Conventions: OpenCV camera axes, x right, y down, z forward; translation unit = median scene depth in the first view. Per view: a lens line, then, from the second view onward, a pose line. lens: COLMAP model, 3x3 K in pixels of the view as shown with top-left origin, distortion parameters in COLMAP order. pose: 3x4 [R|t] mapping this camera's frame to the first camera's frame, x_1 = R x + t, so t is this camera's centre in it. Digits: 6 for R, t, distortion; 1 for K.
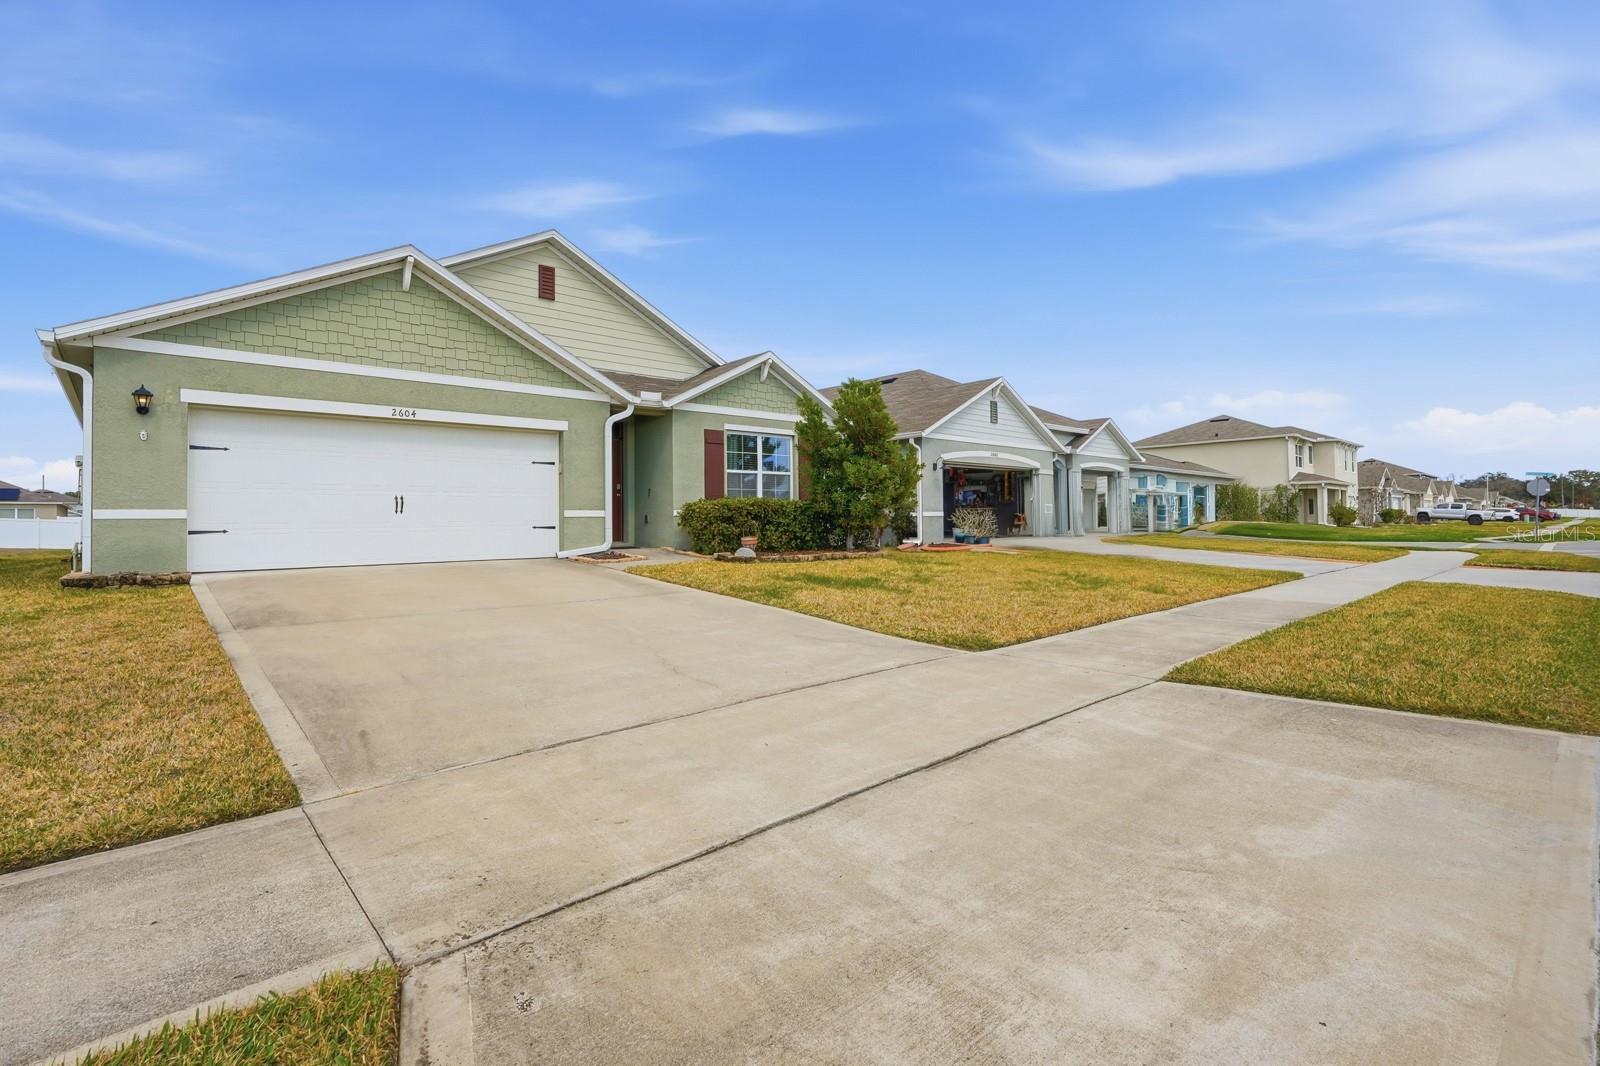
lens RADIAL K [[718.0, 0, 811.9], [0, 718.0, 488.2], [0, 0, 1]] dist [-0.012150, 0.004264]
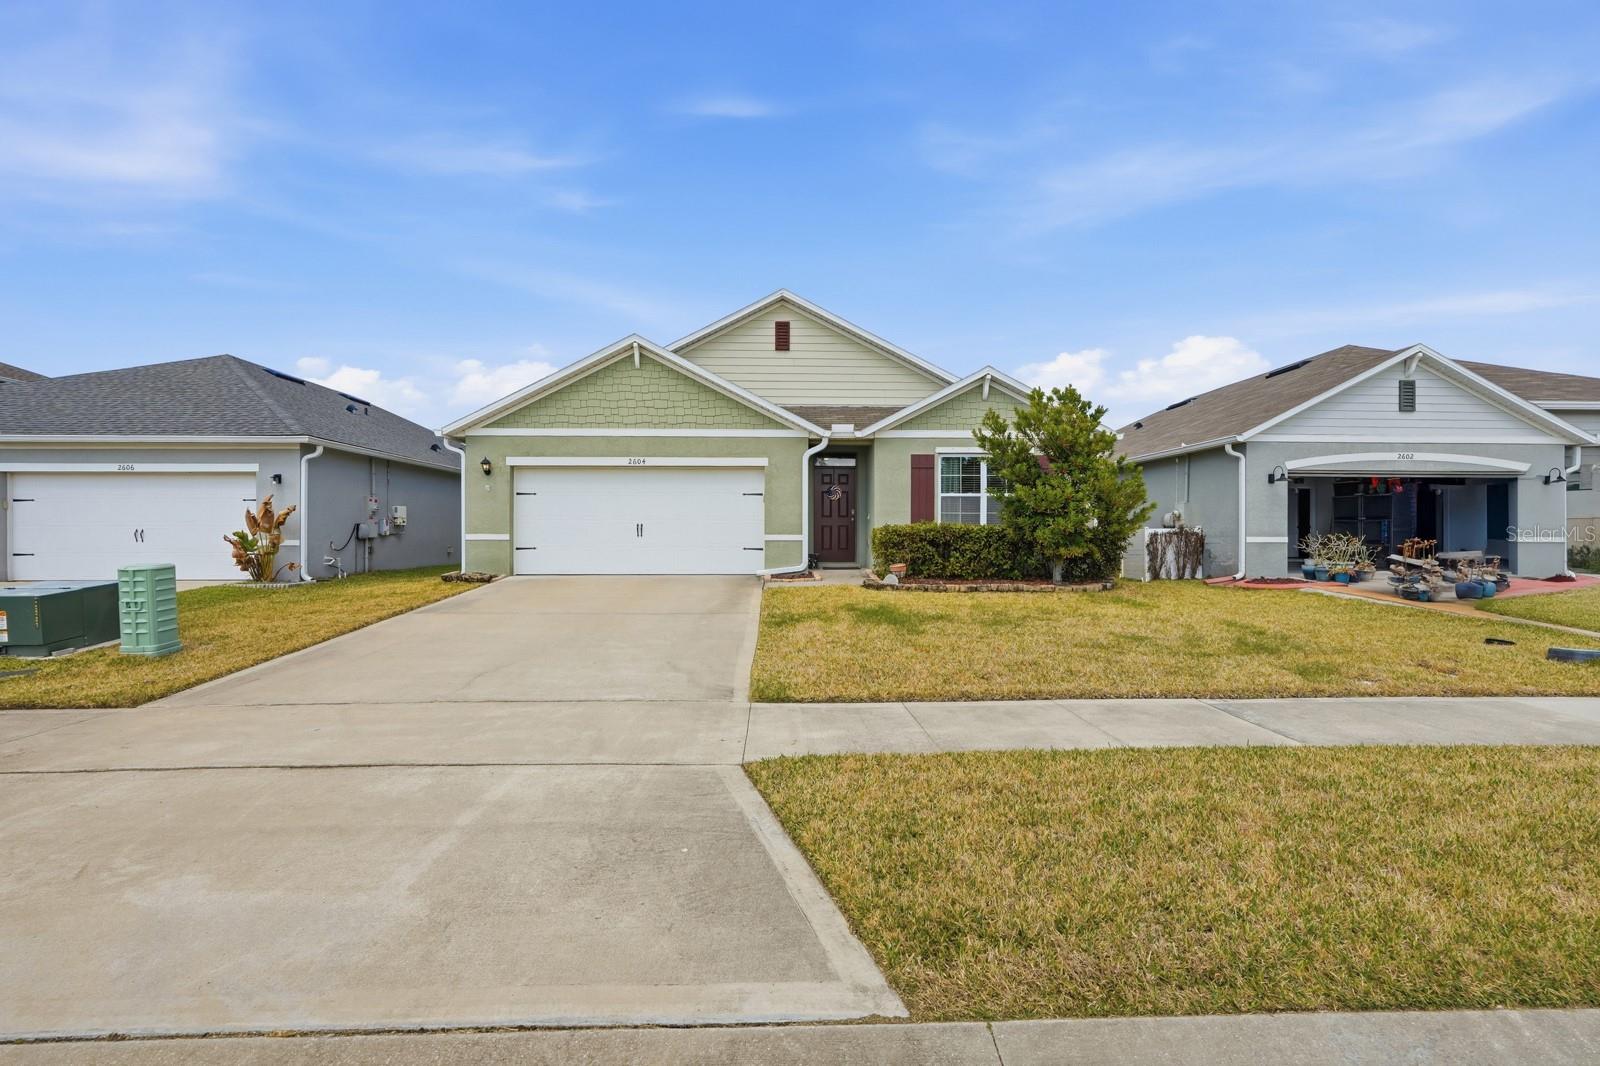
lens RADIAL K [[718.0, 0, 836.2], [0, 718.0, 502.9], [0, 0, 1]] dist [-0.012150, 0.004264]
pose [[0.771145, -0.018737, -0.636383, 0.459201], [0.018766, 0.999801, -0.006698, -0.010744], [0.636382, -0.006777, 0.771344, 0.178690]]
